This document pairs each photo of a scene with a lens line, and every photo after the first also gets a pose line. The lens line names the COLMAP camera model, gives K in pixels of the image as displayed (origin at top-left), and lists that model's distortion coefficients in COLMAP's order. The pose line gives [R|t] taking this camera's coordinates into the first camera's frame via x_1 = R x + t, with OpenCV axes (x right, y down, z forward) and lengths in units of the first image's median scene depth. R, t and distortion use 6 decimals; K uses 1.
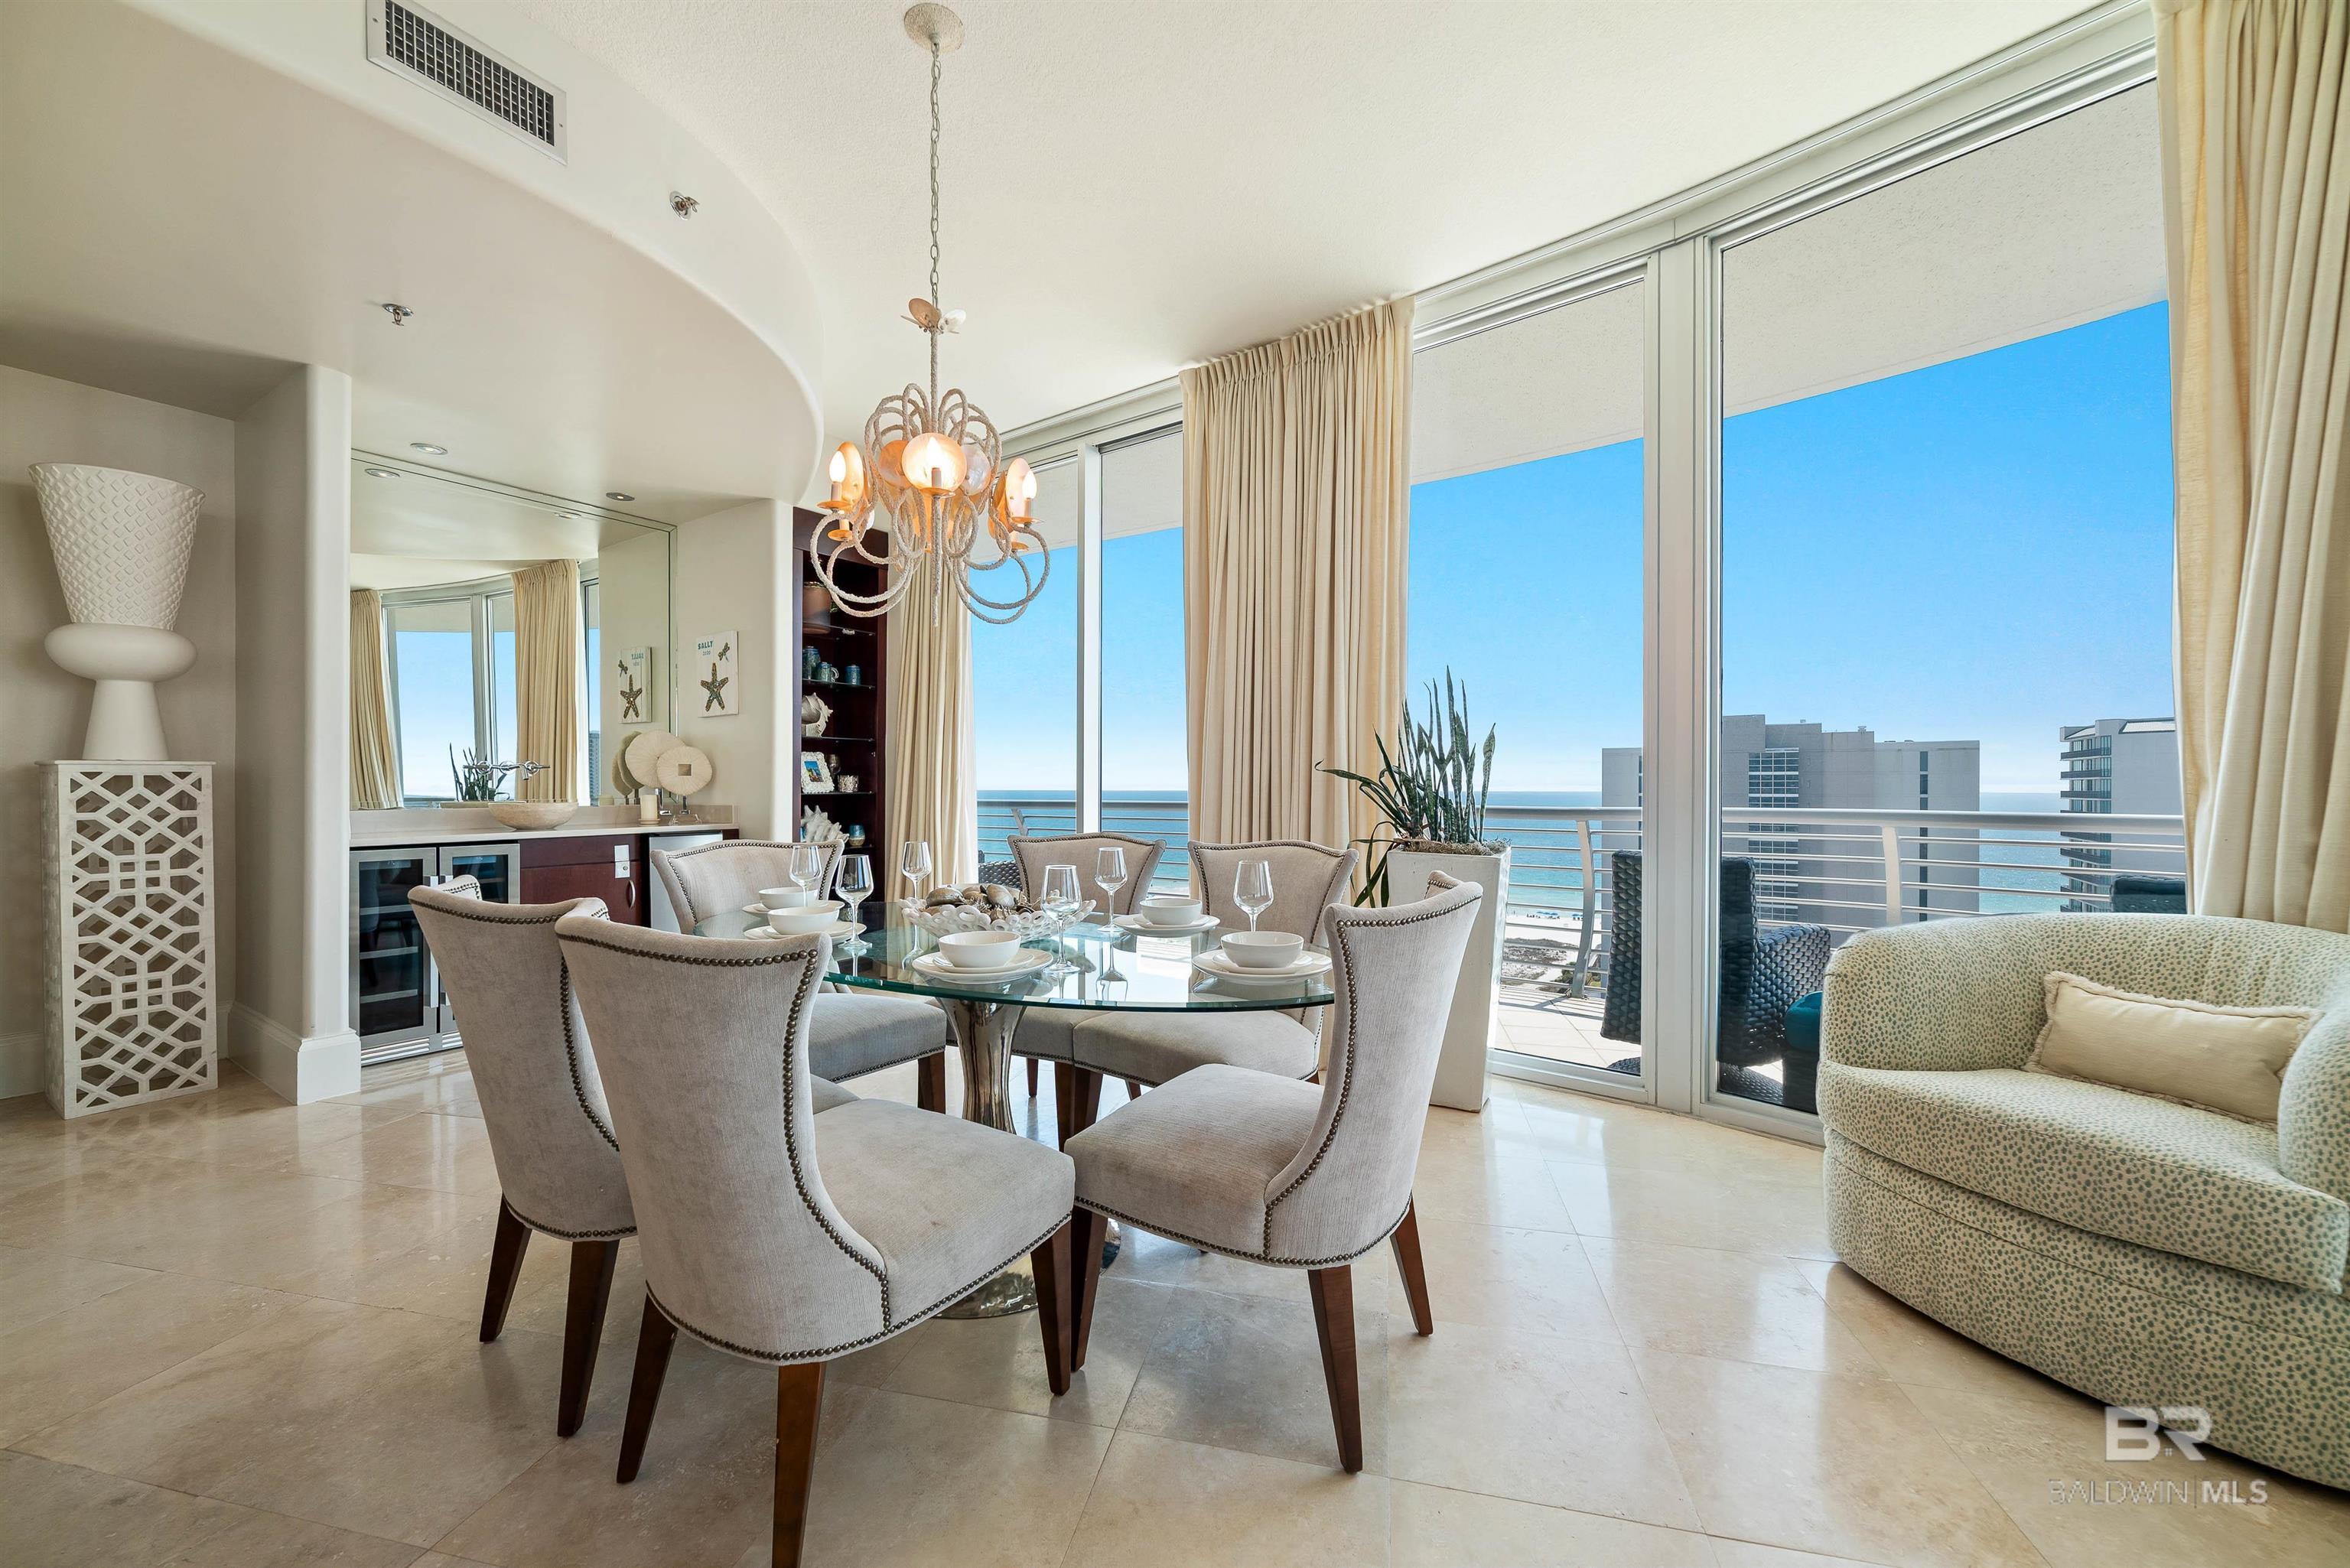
lens RADIAL K [[901.7, 0, 1176.2], [0, 901.7, 787.8], [0, 0, 1]] dist [0.001987, 0.000468]
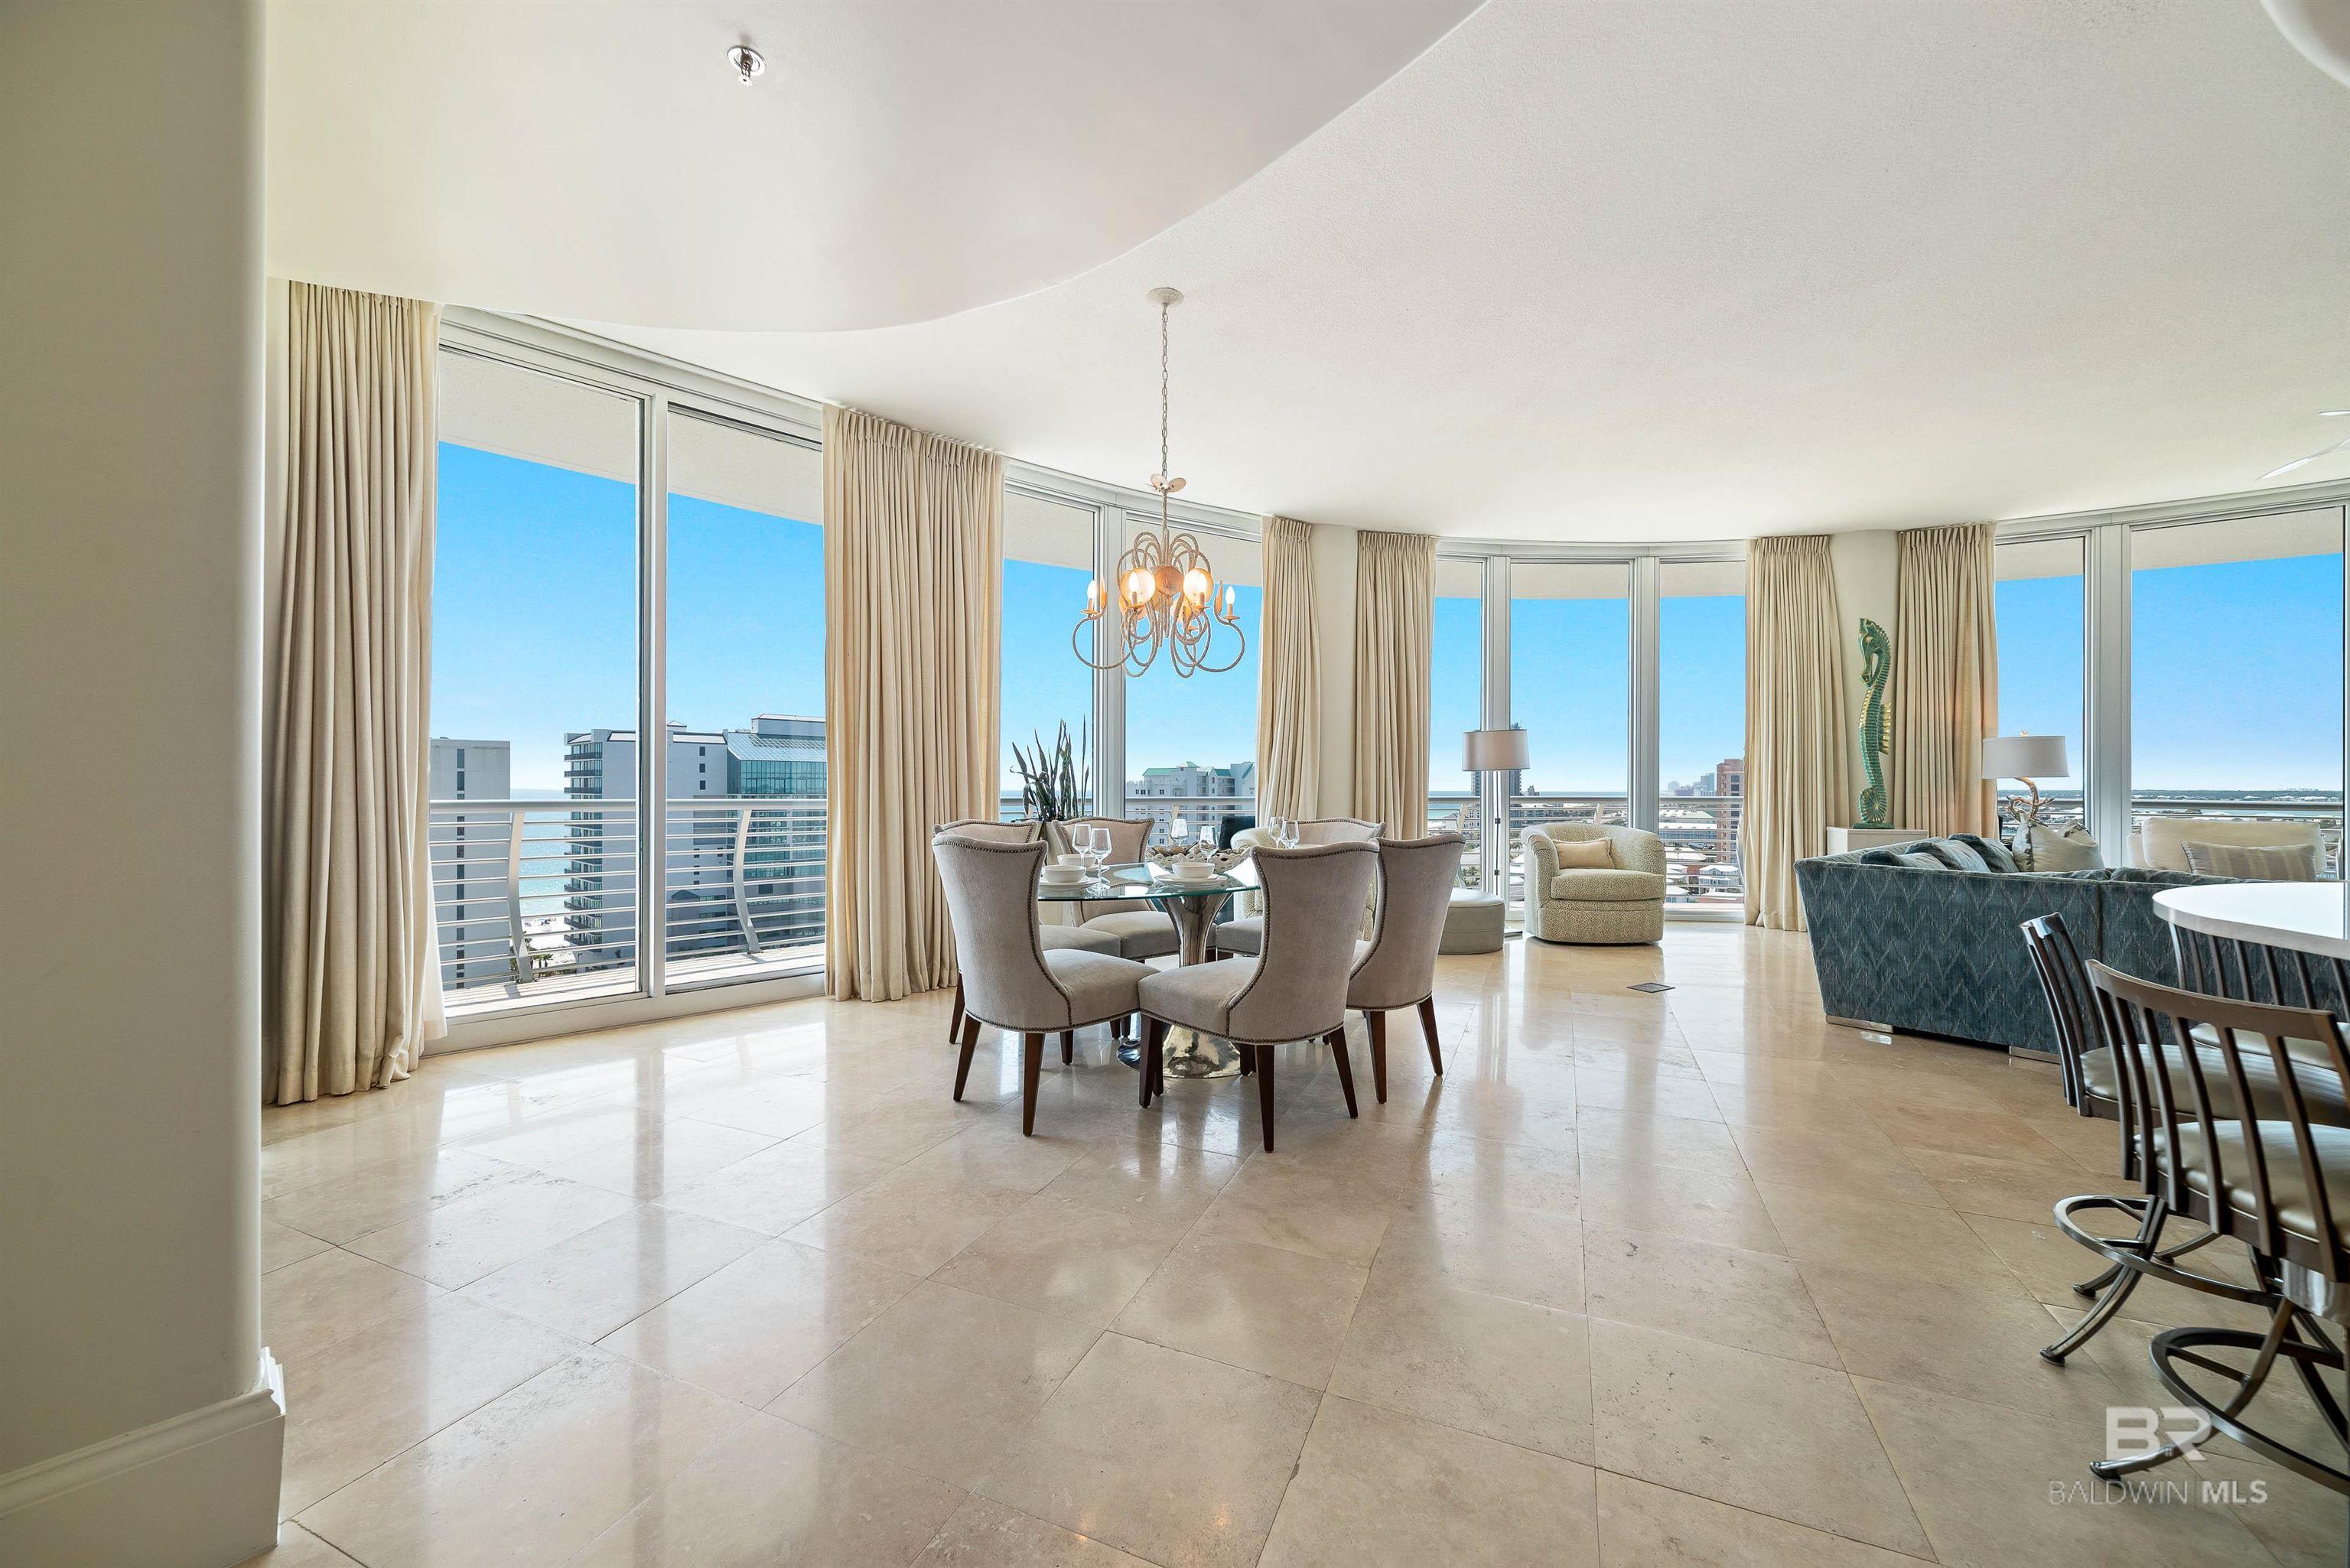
lens RADIAL K [[906.9, 0, 1167.5], [0, 906.9, 790.7], [0, 0, 1]] dist [-0.000776, 0.000096]
pose [[0.184084, -0.002255, 0.982908, -1.320704], [-0.005064, 0.999982, 0.003243, 0.008220], [-0.982897, -0.005575, 0.184069, 0.539487]]
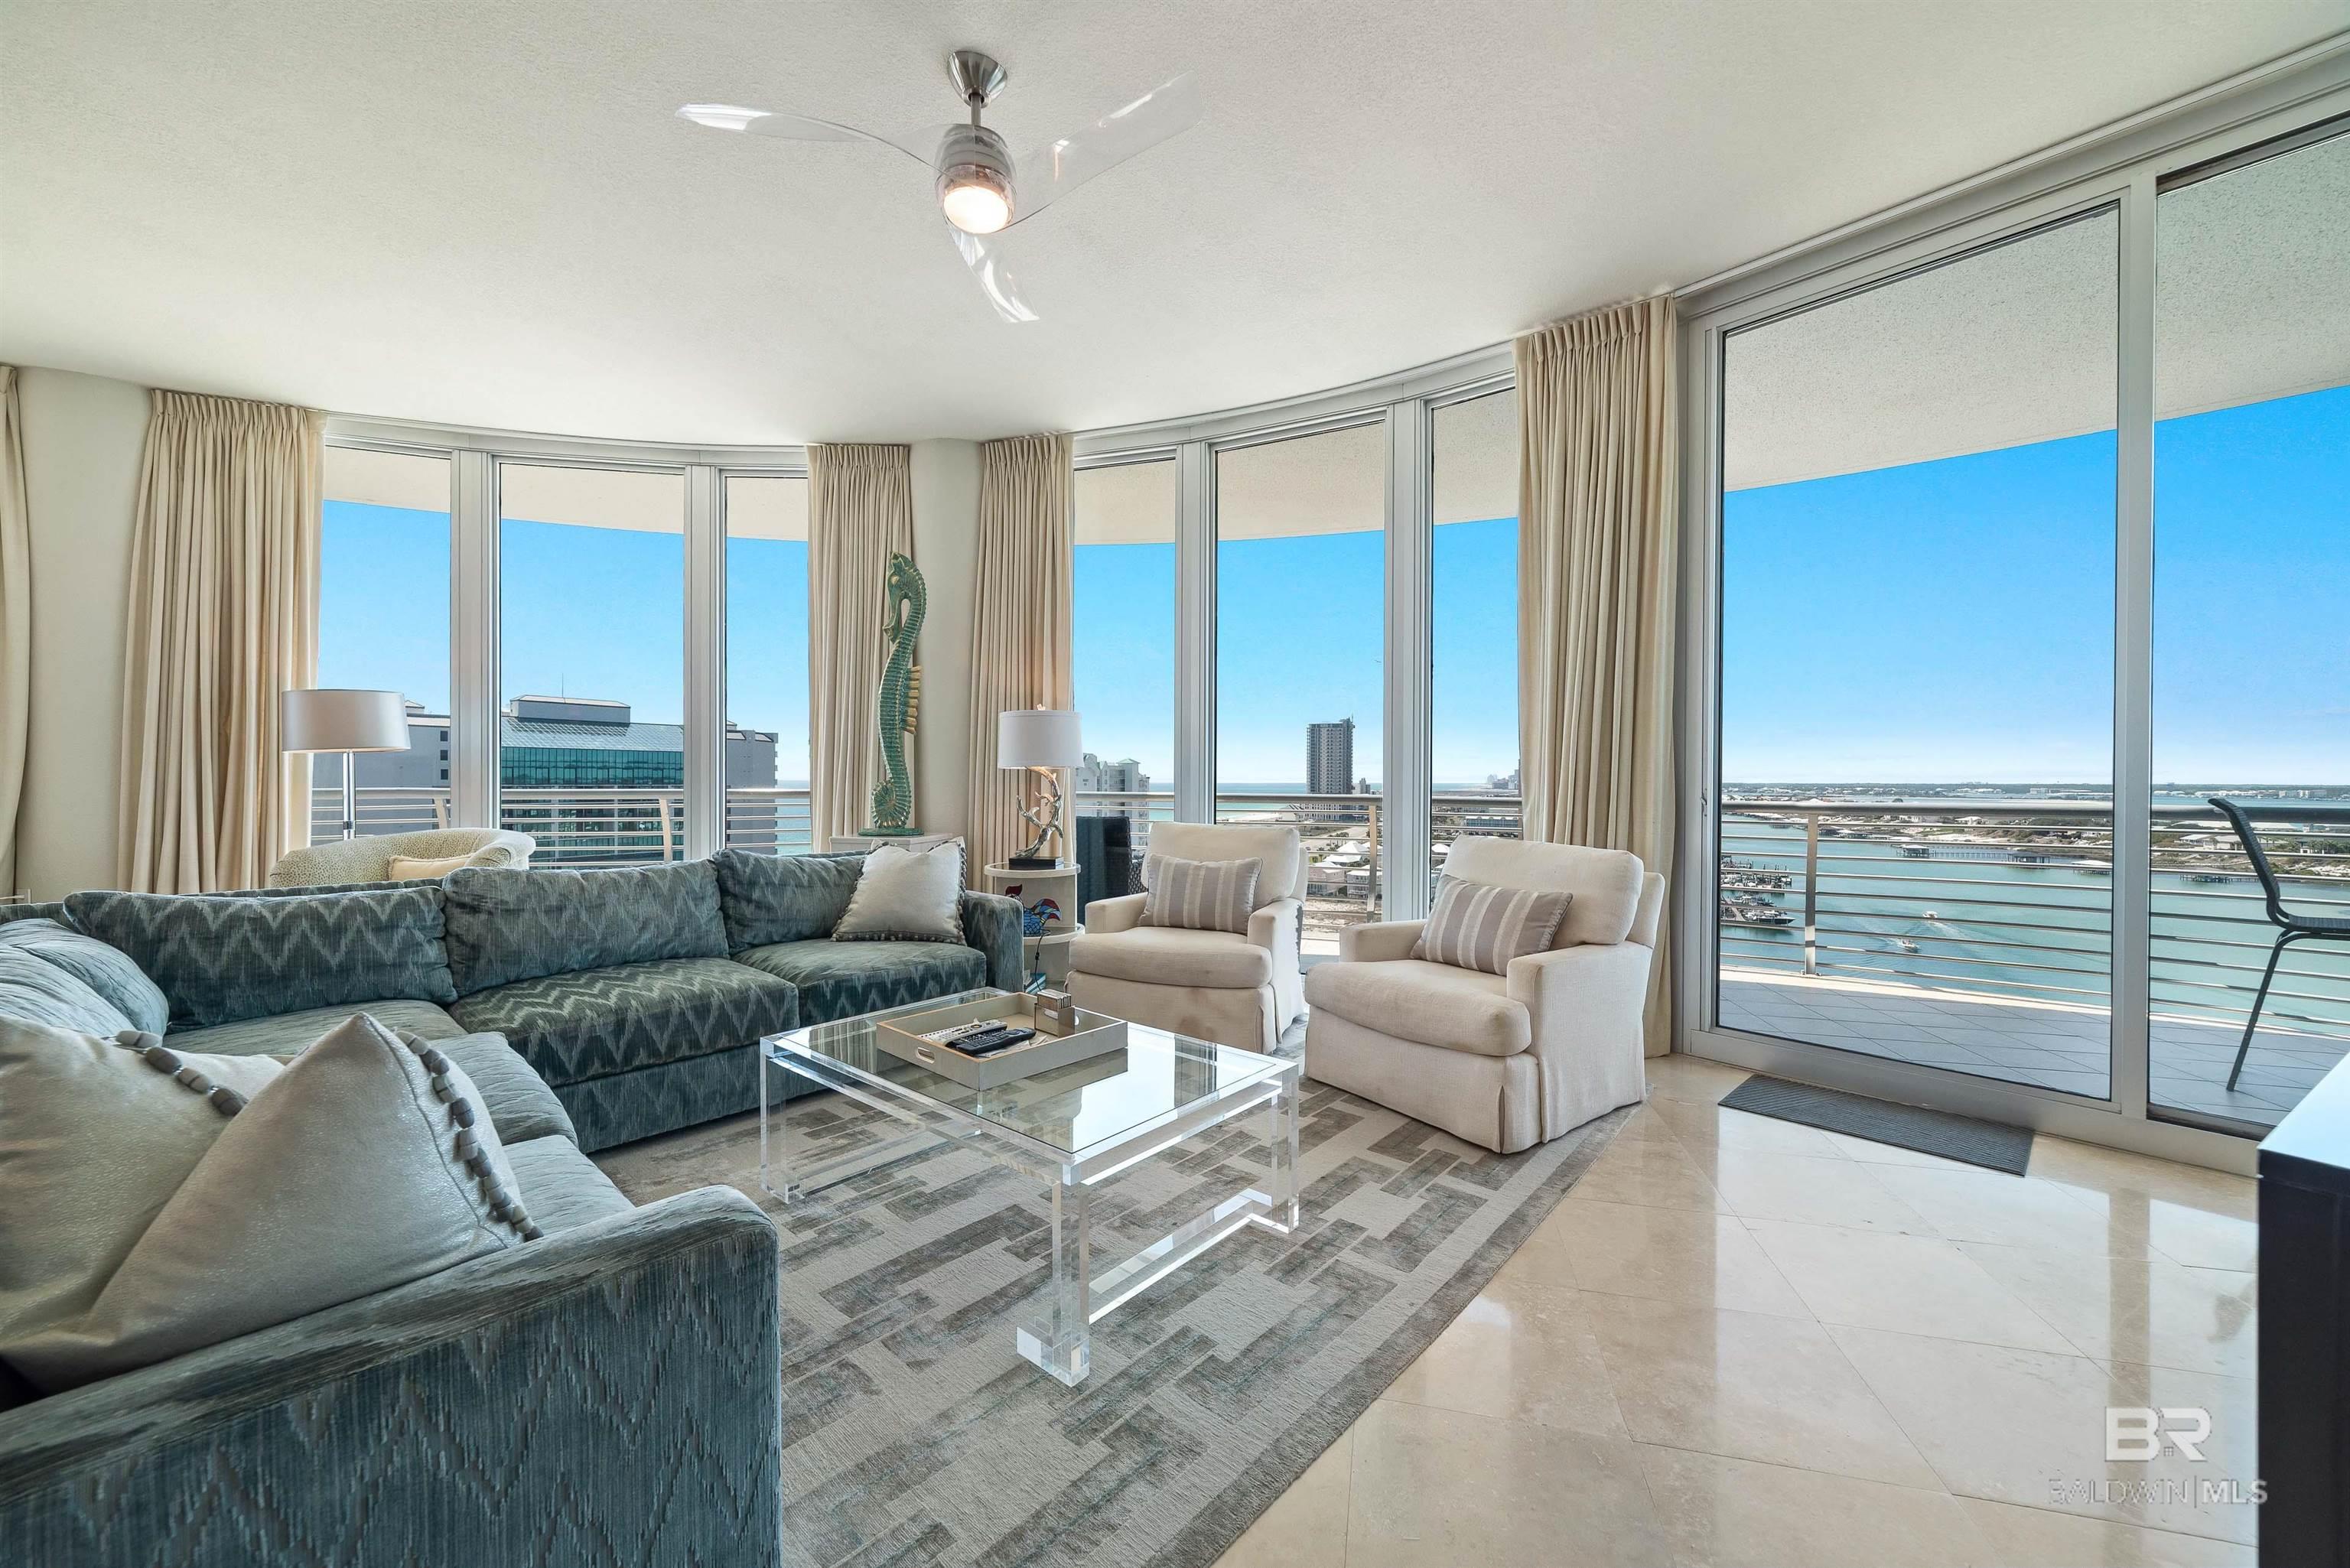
lens RADIAL K [[901.7, 0, 1176.2], [0, 901.7, 787.8], [0, 0, 1]] dist [0.001987, 0.000468]
pose [[0.014474, -0.008499, 0.999859, -0.514552], [-0.007680, 0.999933, 0.008611, -0.004801], [-0.999866, -0.007804, 0.014408, -1.136040]]
